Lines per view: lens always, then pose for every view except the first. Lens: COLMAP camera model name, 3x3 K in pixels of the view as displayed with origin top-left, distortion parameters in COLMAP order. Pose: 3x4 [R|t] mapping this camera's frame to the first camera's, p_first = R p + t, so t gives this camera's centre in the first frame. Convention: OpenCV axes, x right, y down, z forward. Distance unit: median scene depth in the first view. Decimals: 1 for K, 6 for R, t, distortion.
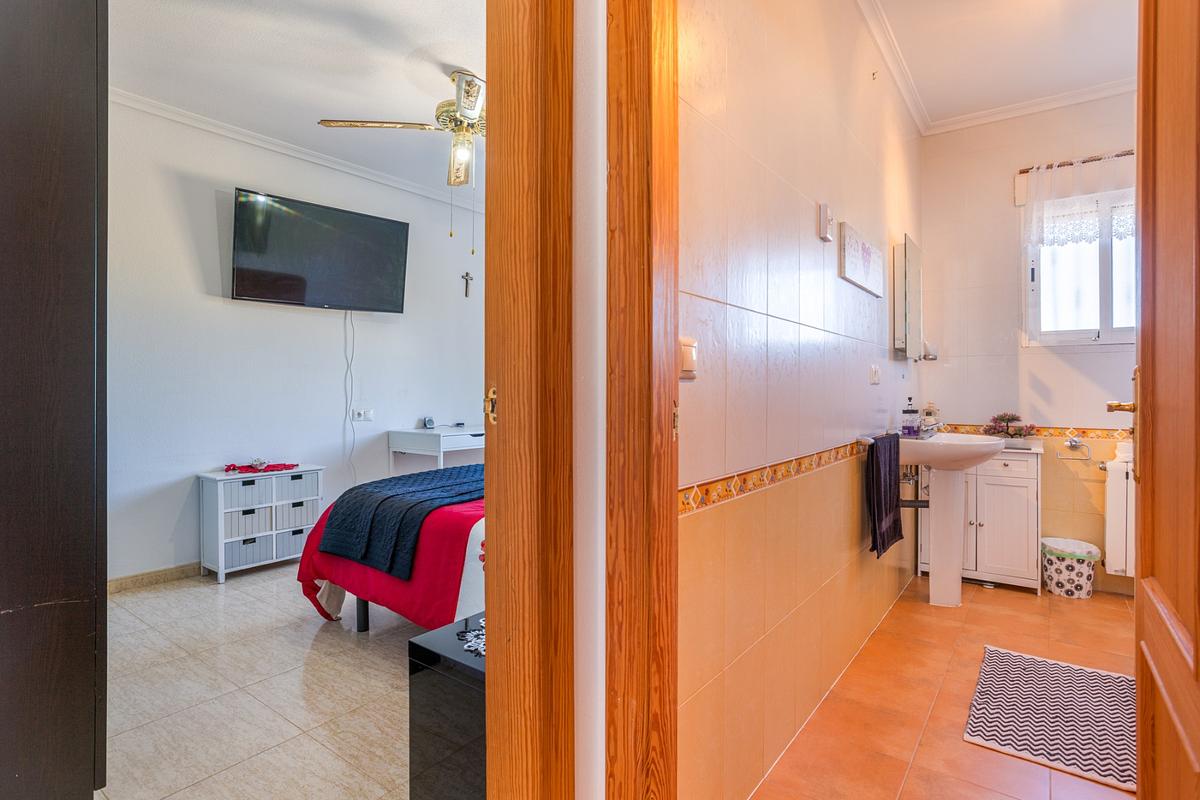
lens RADIAL K [[616.8, 0, 608.7], [0, 616.8, 392.5], [0, 0, 1]] dist [-0.035916, 0.027649]
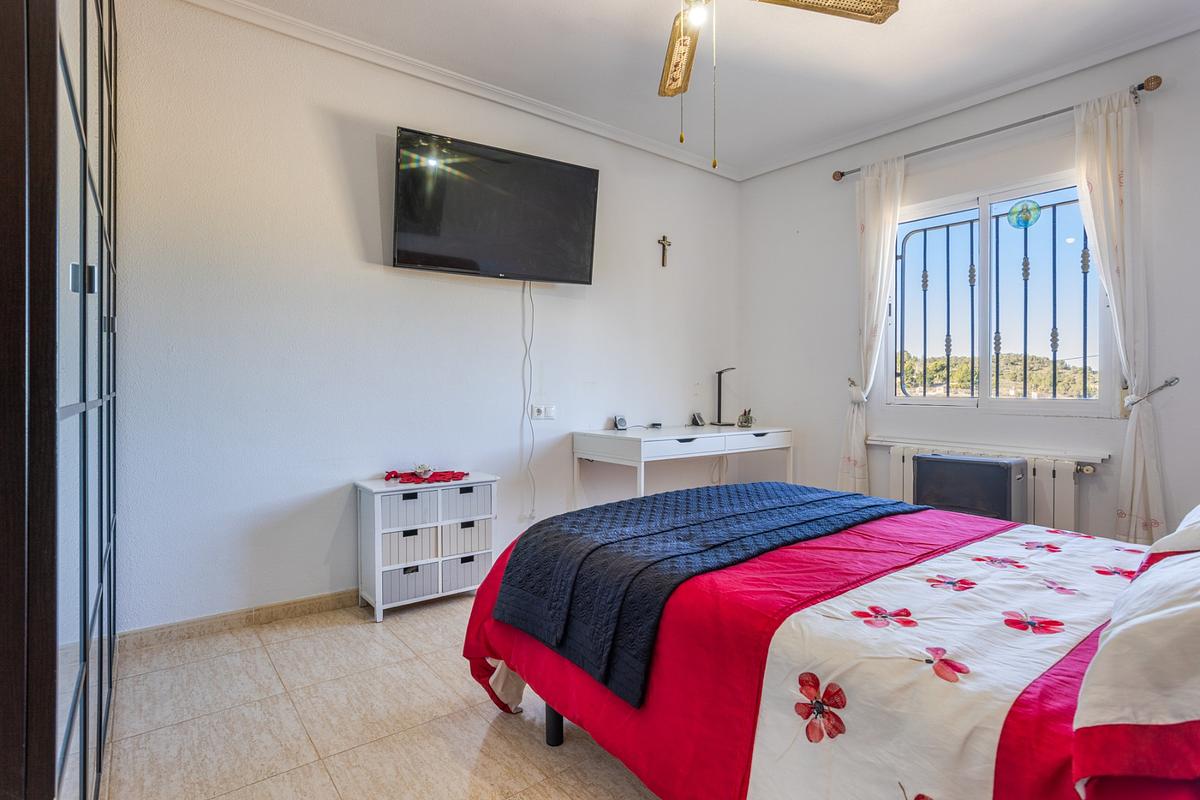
lens RADIAL K [[616.8, 0, 600.7], [0, 616.8, 396.2], [0, 0, 1]] dist [-0.035916, 0.027649]
pose [[0.964625, 0.007415, -0.263520, -0.142291], [-0.005005, 0.999939, 0.009815, 0.009428], [0.263577, -0.008149, 0.964604, 0.297229]]
